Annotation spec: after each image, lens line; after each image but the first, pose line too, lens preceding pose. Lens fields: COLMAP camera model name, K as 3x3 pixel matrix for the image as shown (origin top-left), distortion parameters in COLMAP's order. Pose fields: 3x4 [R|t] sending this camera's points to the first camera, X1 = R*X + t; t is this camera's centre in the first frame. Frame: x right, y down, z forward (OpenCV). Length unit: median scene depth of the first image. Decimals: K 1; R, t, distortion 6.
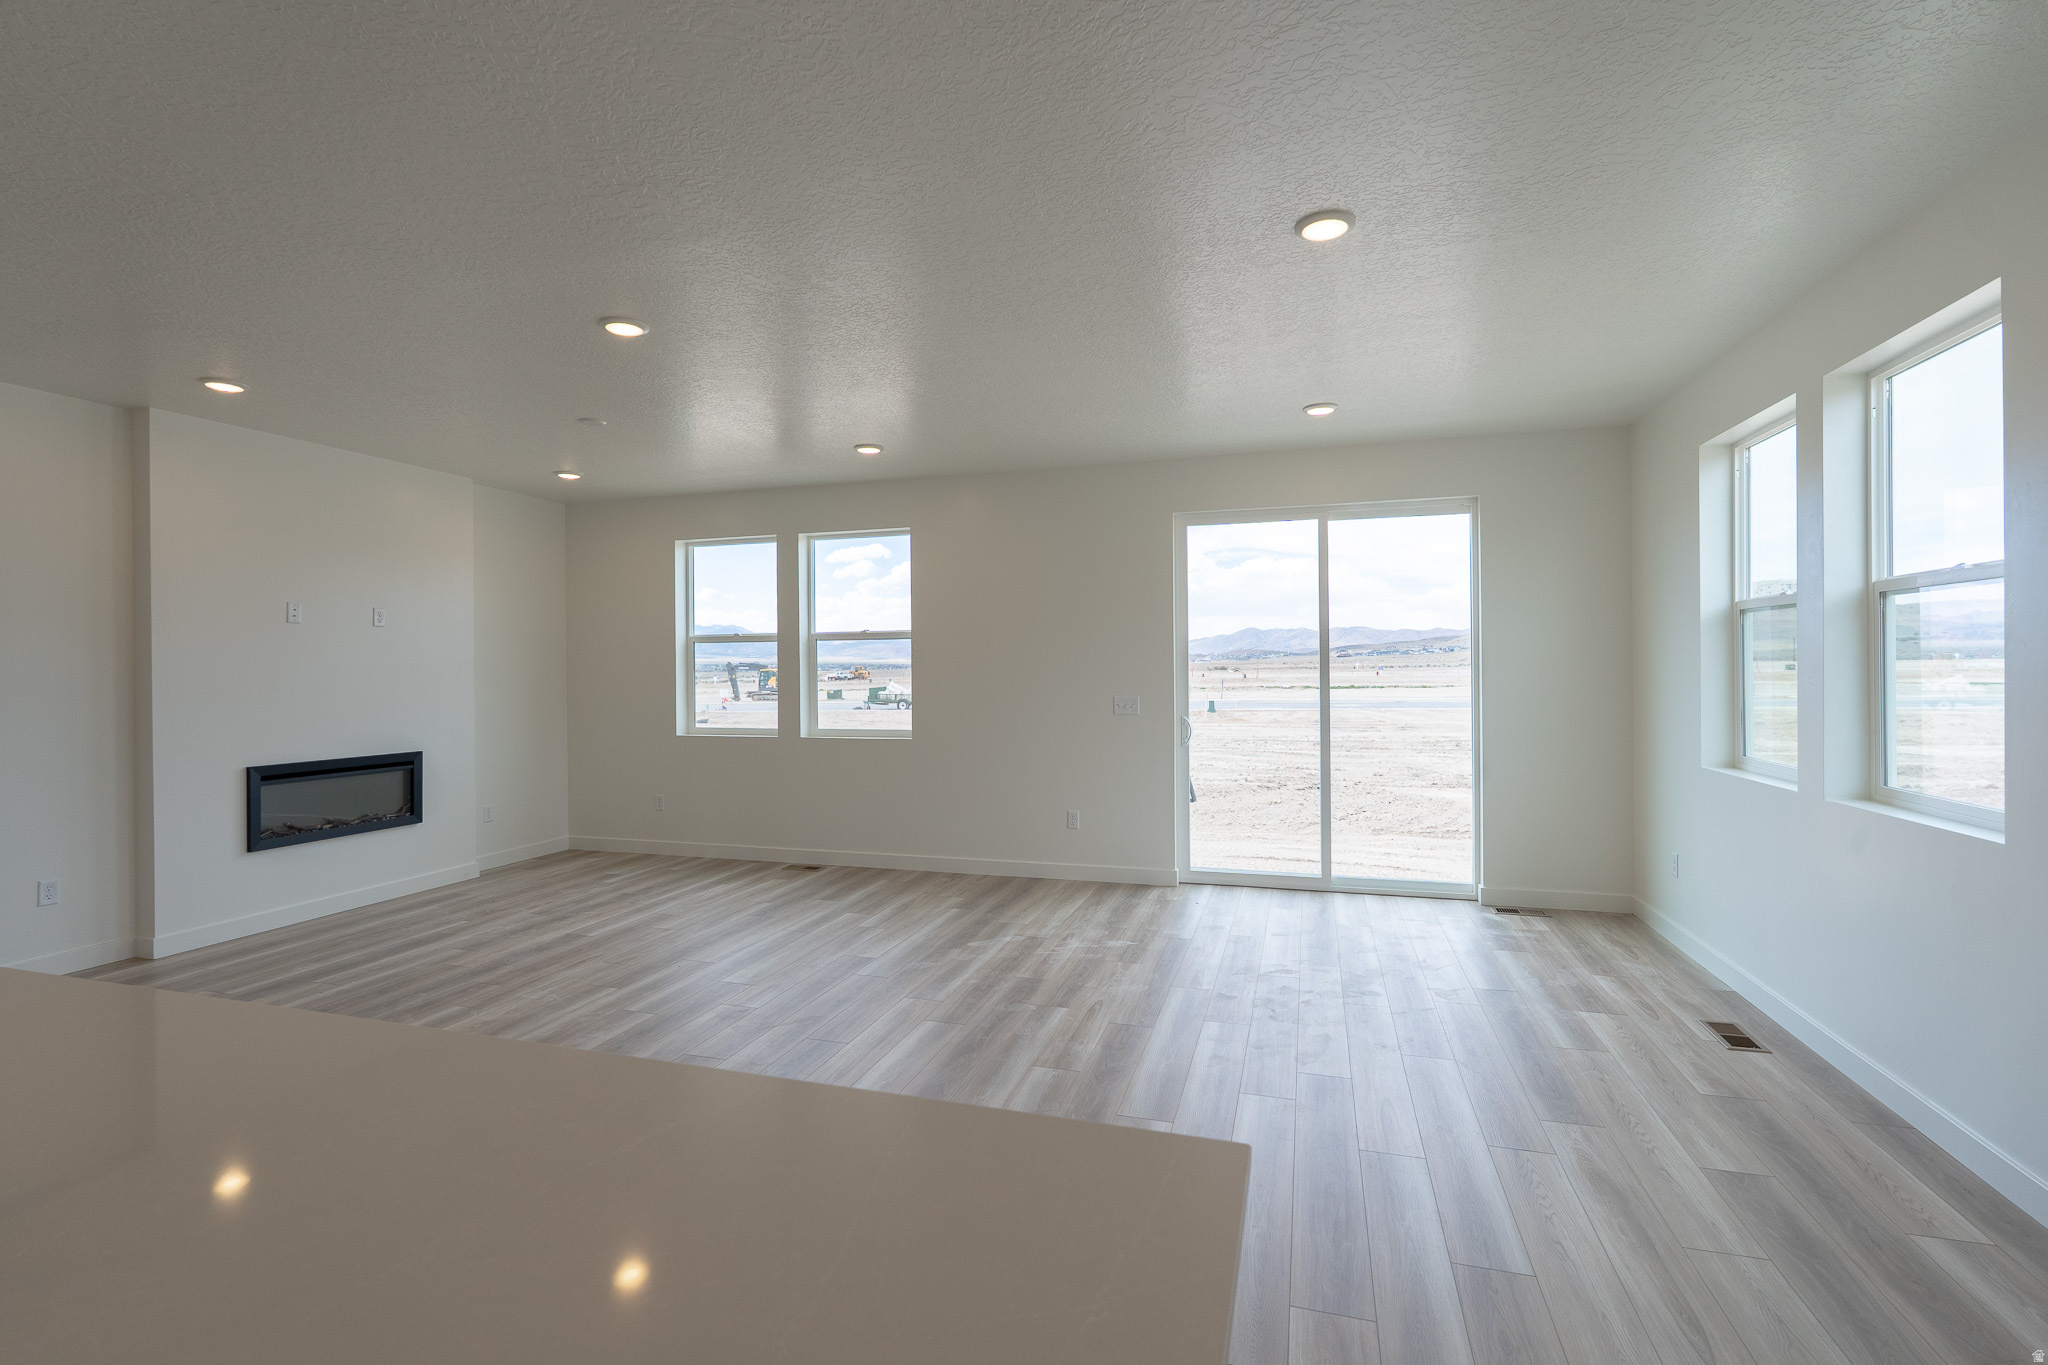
lens RADIAL K [[921.3, 0, 1027.9], [0, 921.3, 677.6], [0, 0, 1]] dist [-0.001043, -0.000157]
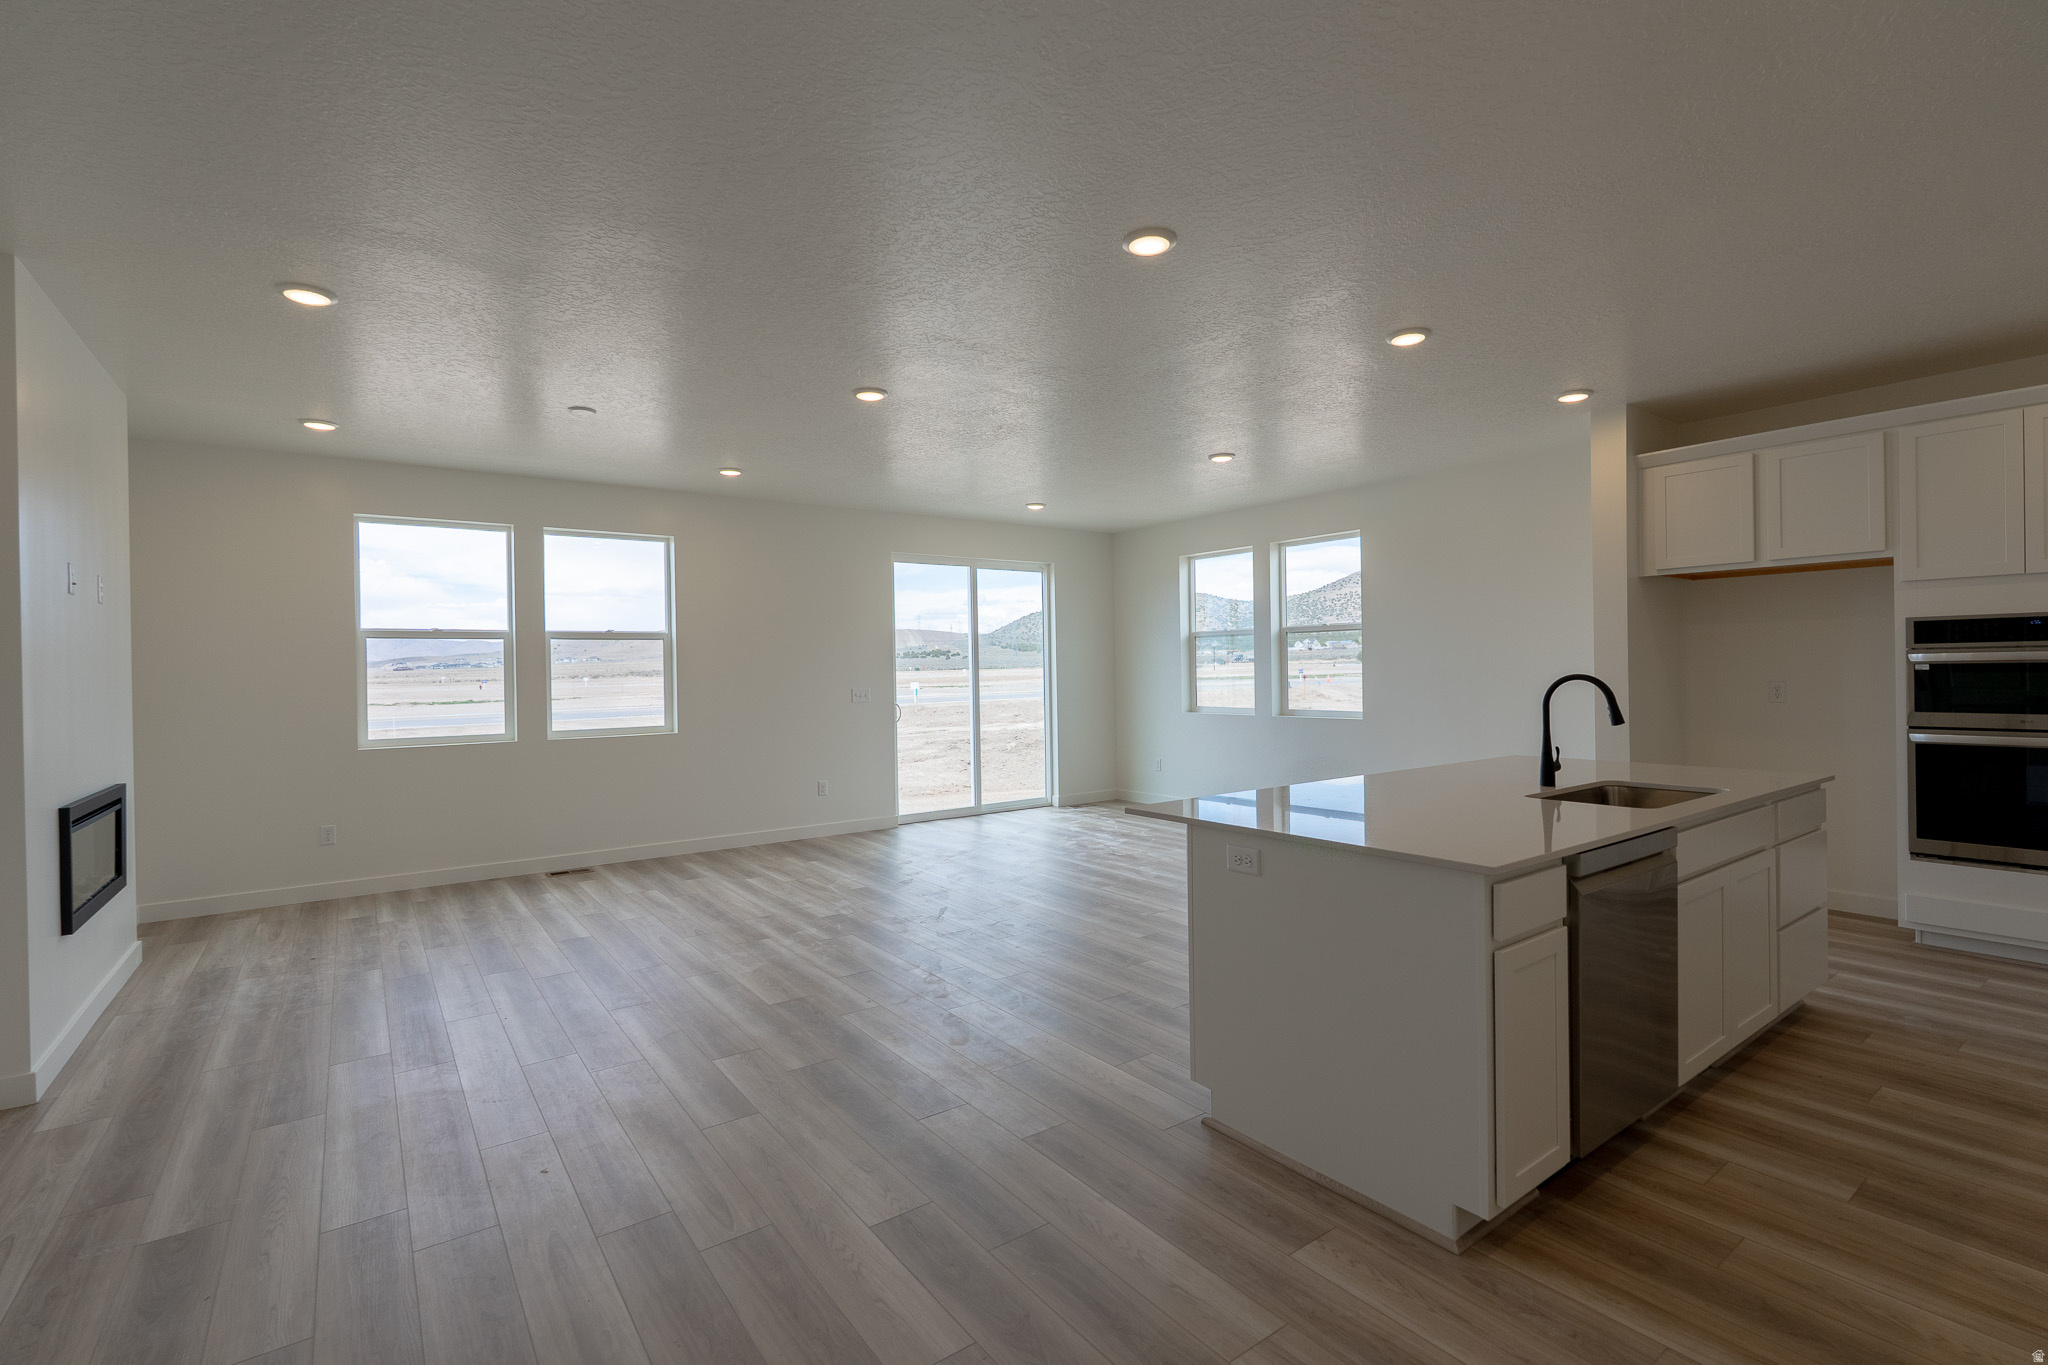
lens RADIAL K [[921.3, 0, 1031.2], [0, 921.3, 676.4], [0, 0, 1]] dist [-0.001043, -0.000157]
pose [[0.601668, -0.007680, 0.798709, -0.791096], [0.020176, 0.999781, -0.005585, 0.016074], [-0.798491, 0.019475, 0.601691, 0.026717]]
